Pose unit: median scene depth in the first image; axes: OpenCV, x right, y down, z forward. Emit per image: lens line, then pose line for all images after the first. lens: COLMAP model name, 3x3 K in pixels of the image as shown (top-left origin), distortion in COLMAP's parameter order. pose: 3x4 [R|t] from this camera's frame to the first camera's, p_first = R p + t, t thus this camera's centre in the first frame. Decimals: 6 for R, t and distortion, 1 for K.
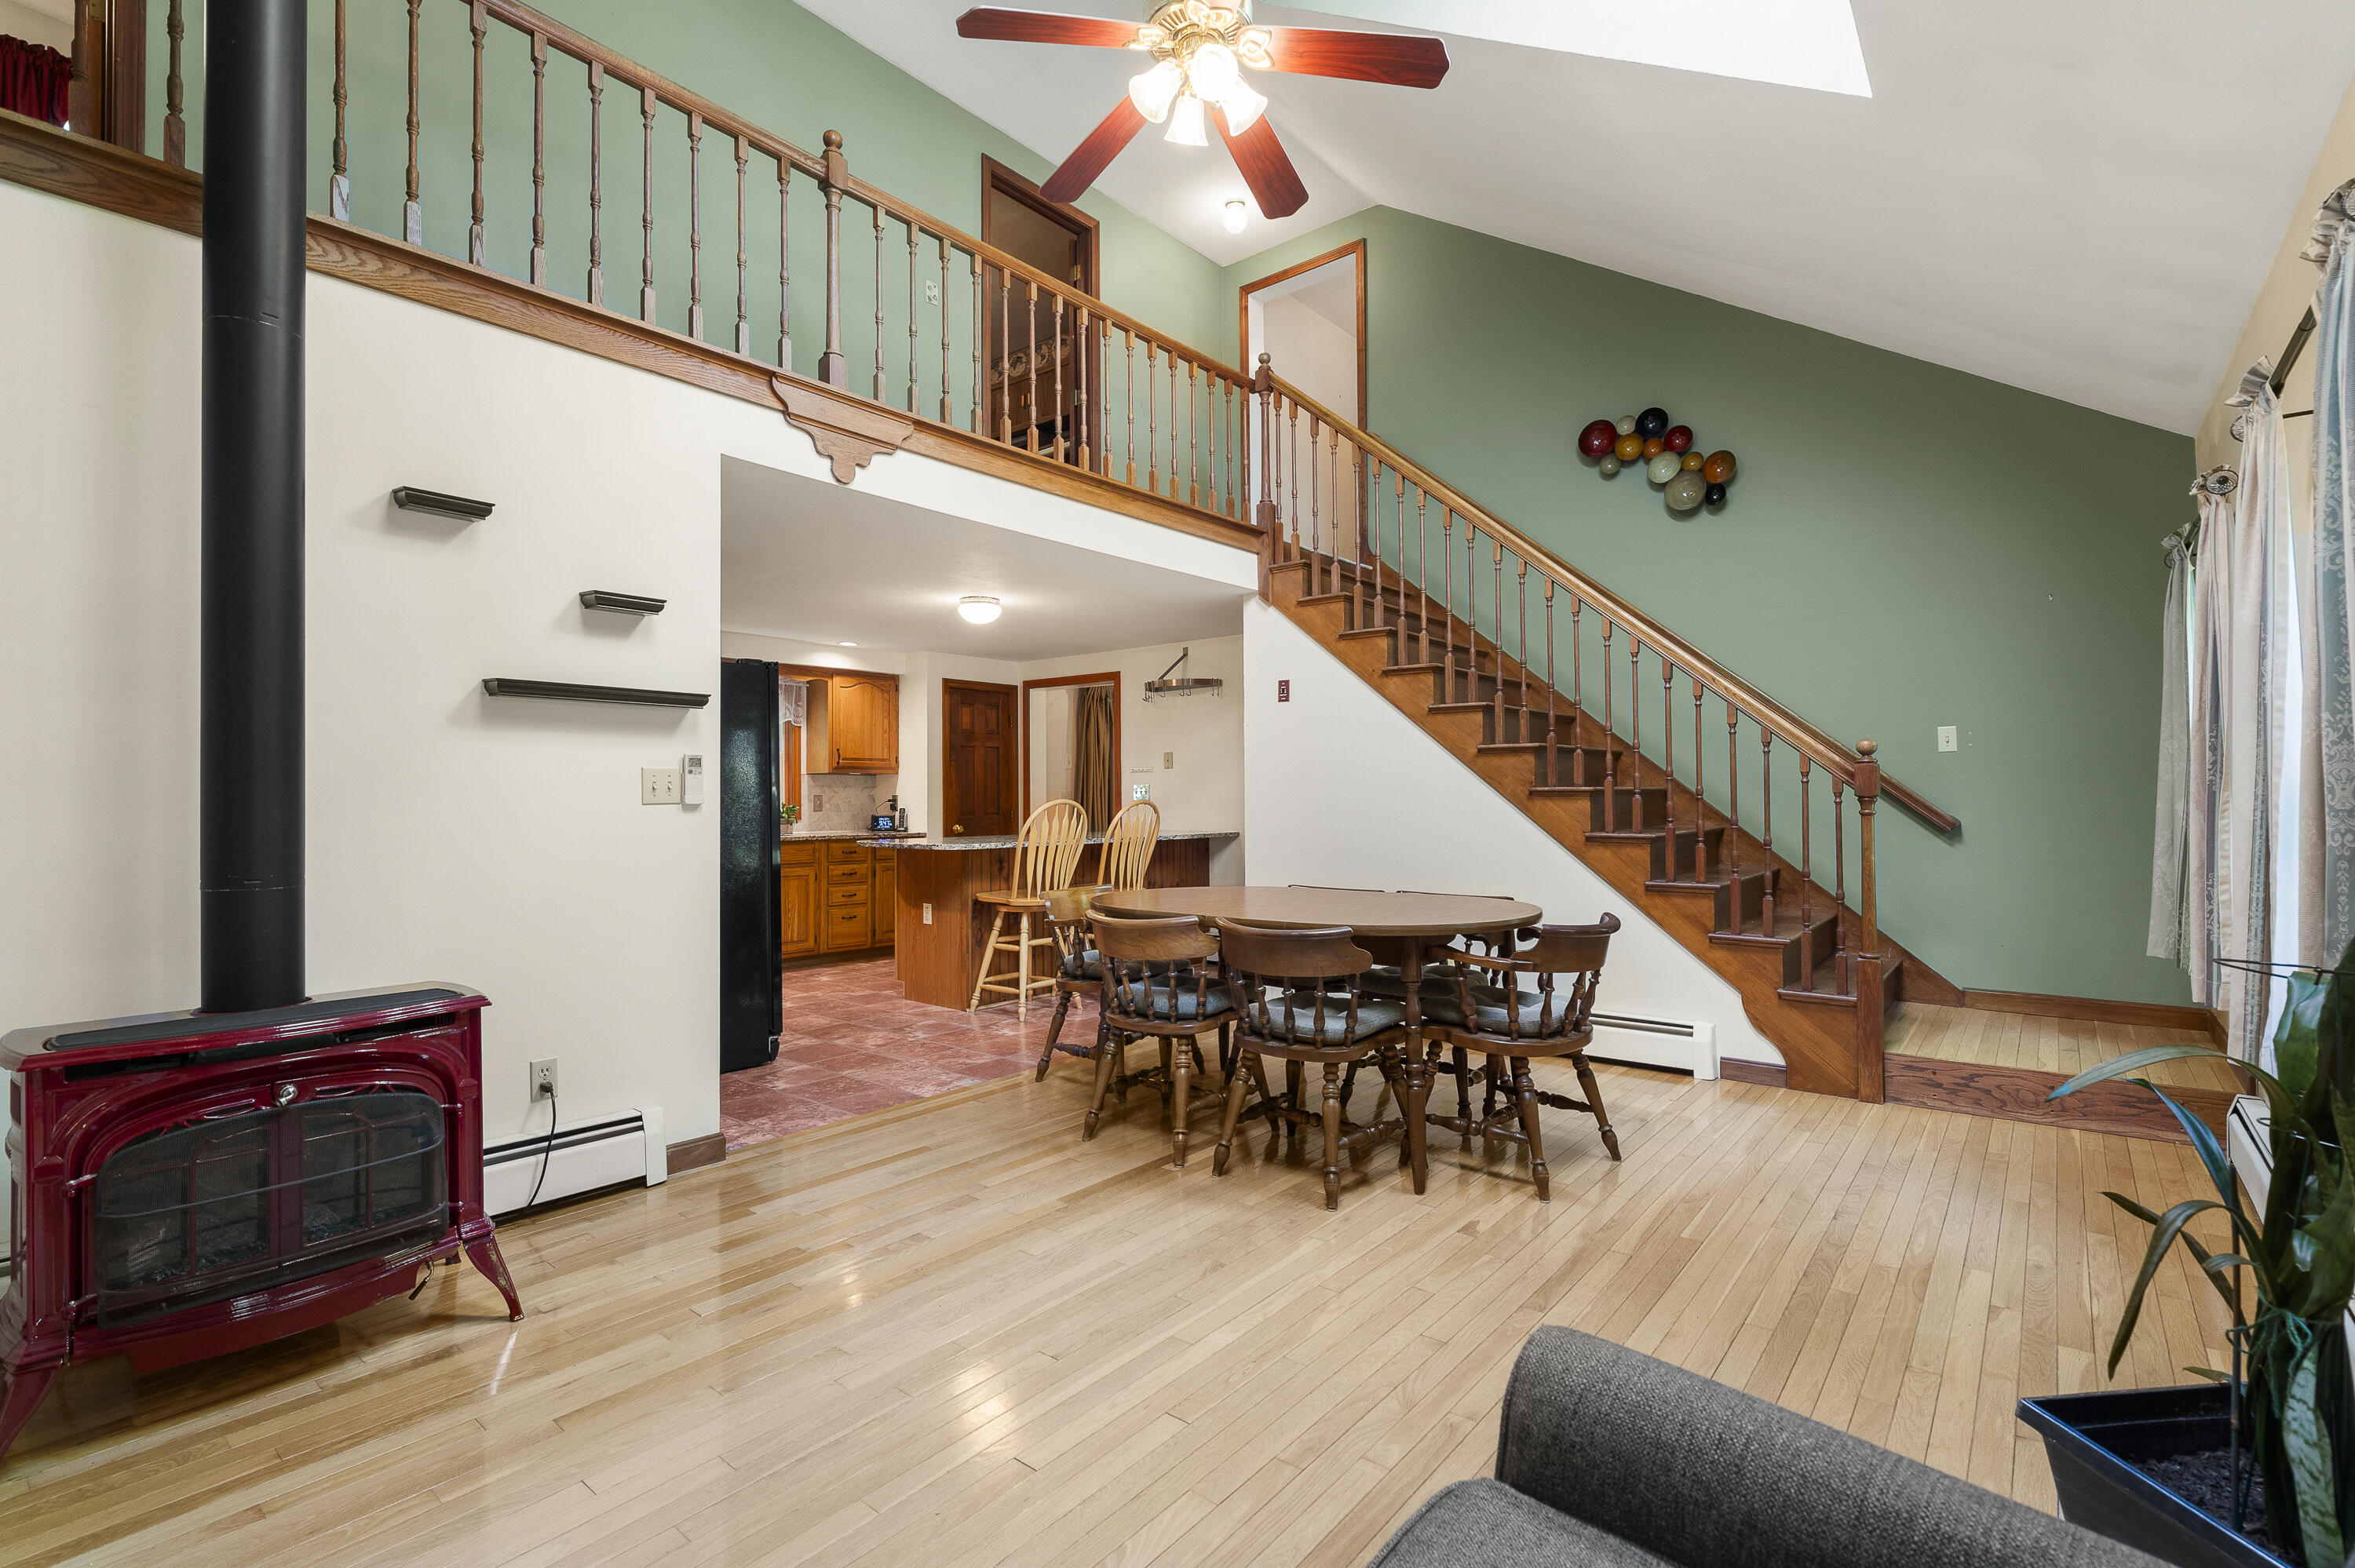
lens RADIAL K [[1076.2, 0, 1189.8], [0, 1076.2, 791.5], [0, 0, 1]] dist [-0.007824, 0.002112]
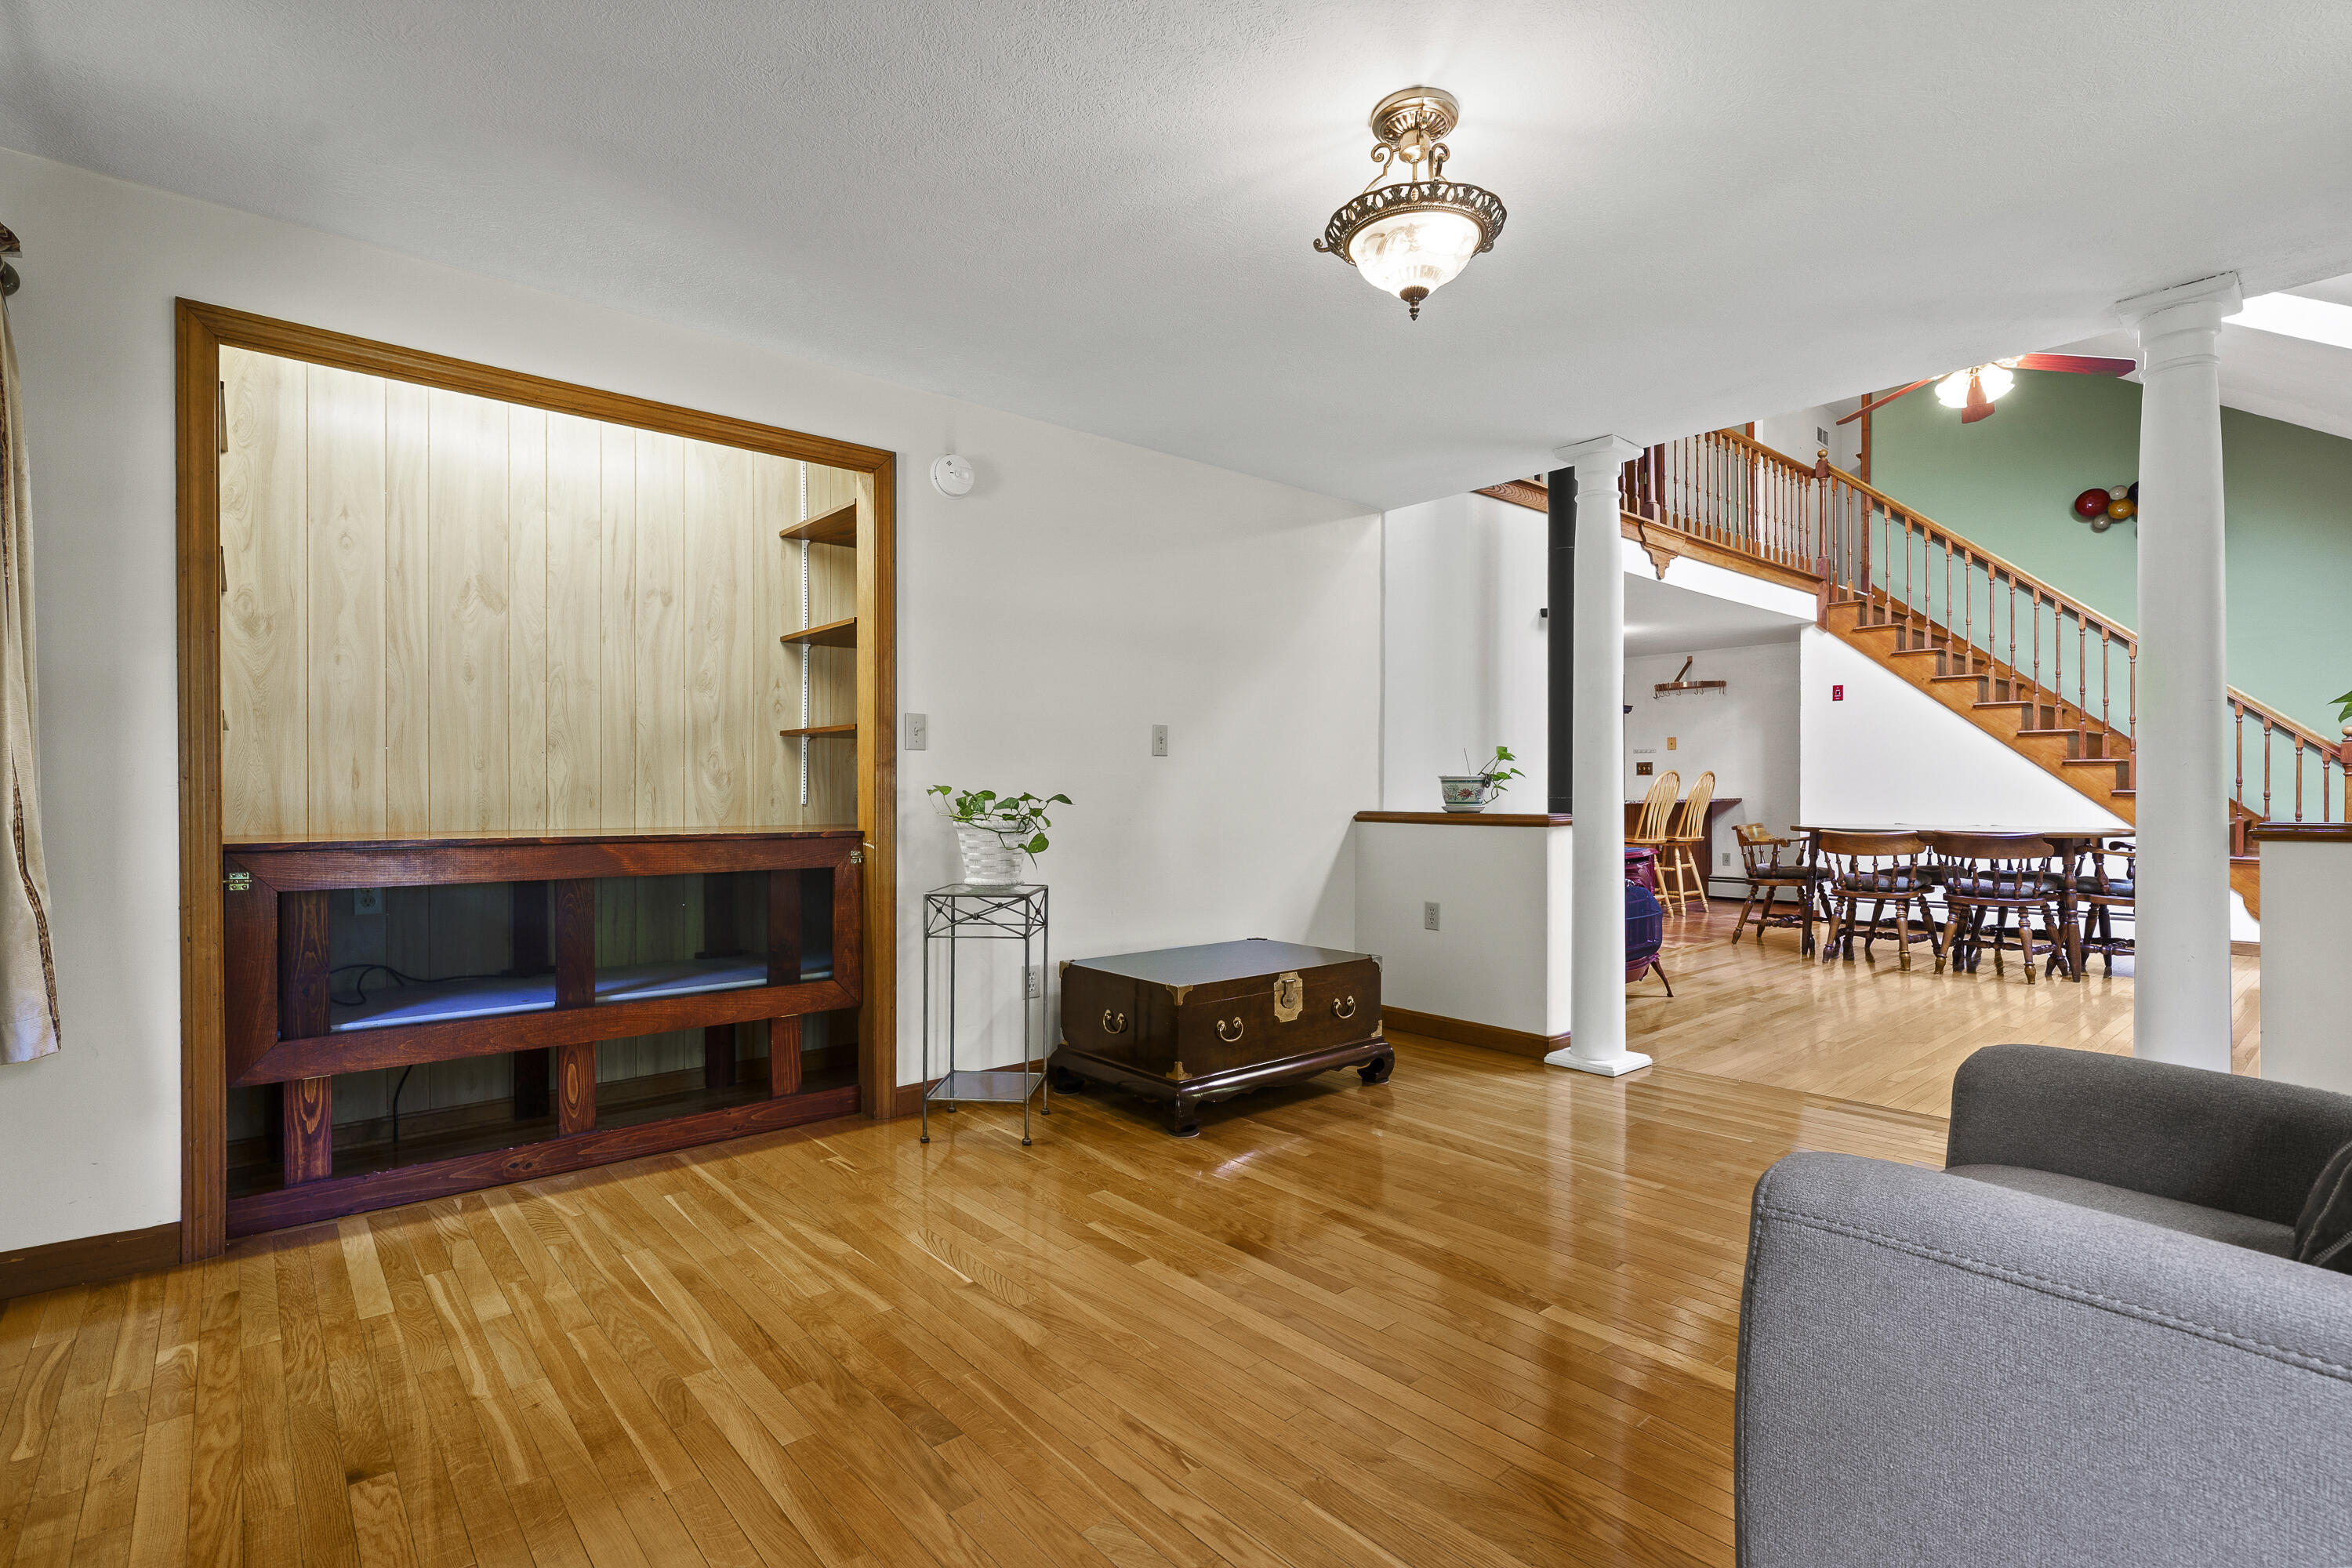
lens RADIAL K [[1075.0, 0, 1178.0], [0, 1075.0, 798.7], [0, 0, 1]] dist [-0.007824, 0.002112]
pose [[0.983892, 0.006748, -0.178637, -0.594405], [-0.004087, 0.999875, 0.015261, 0.031250], [0.178718, -0.014285, 0.983797, -0.621665]]
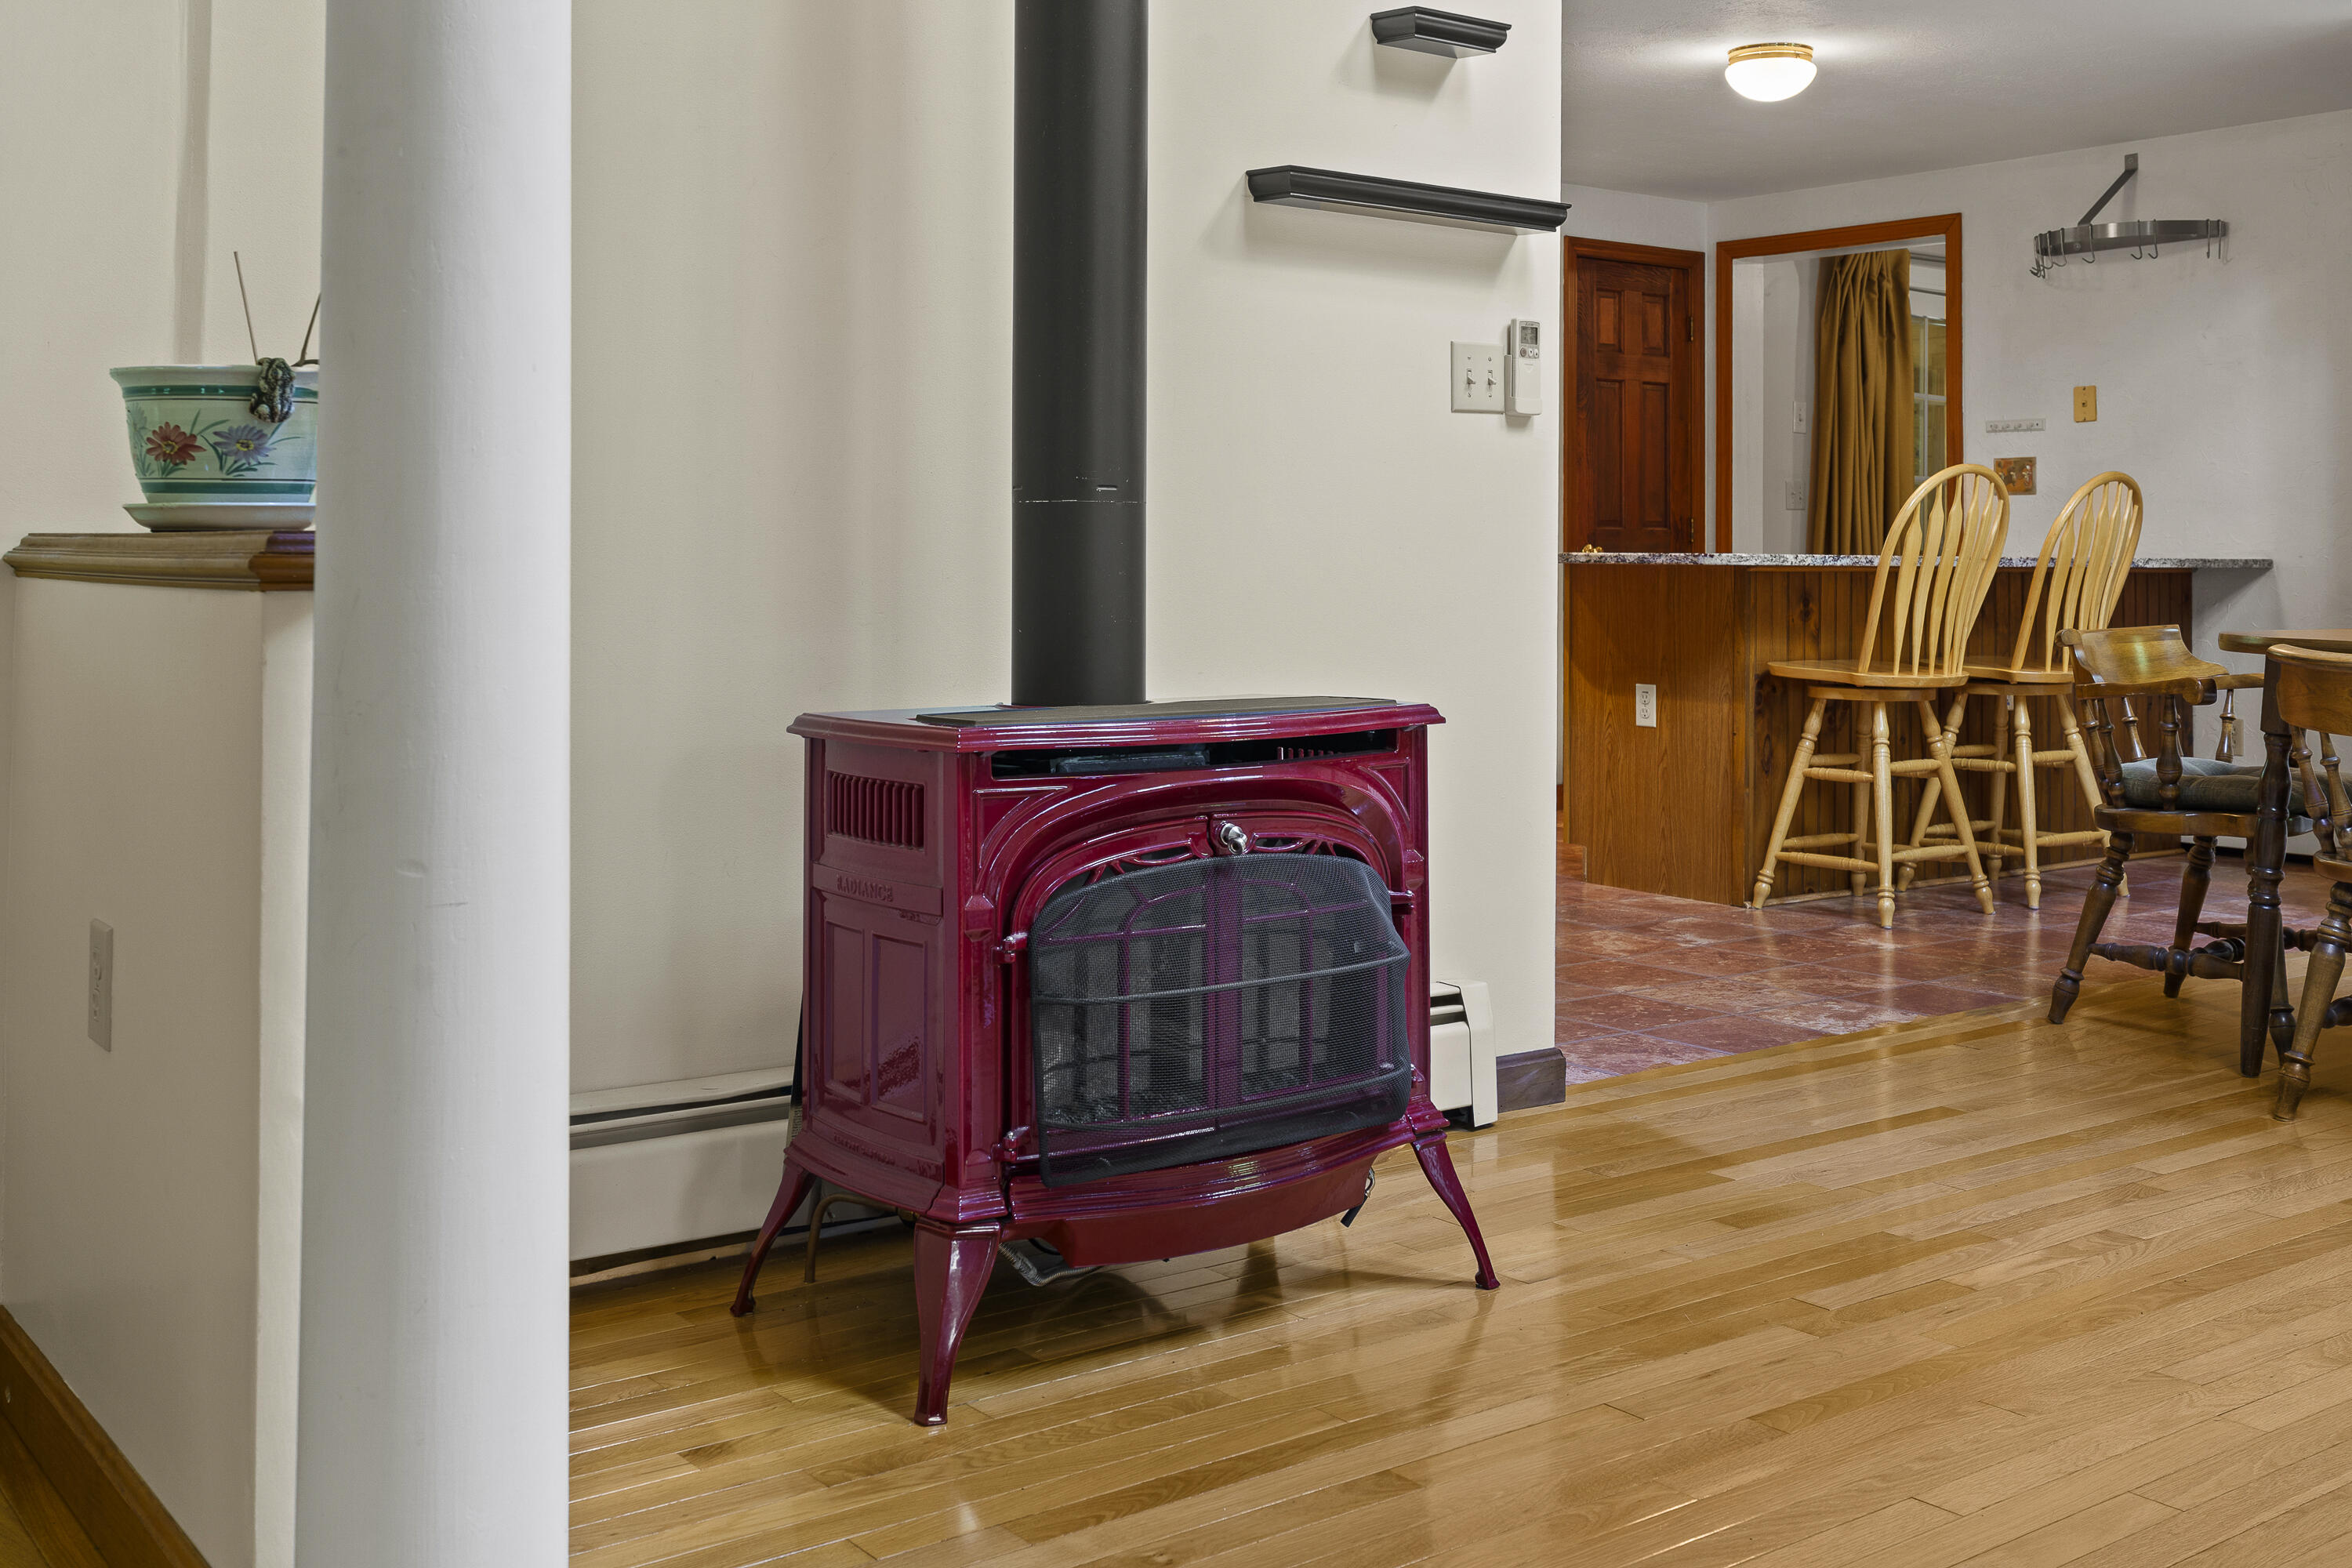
lens RADIAL K [[2402.2, 0, 1132.1], [0, 2402.2, 522.7], [0, 0, 1]] dist [-0.013949, 0.000000]
pose [[0.969970, 0.010289, -0.243009, -0.256699], [-0.012752, 0.999882, -0.008562, 0.054601], [0.242892, 0.011404, 0.969986, -0.130164]]
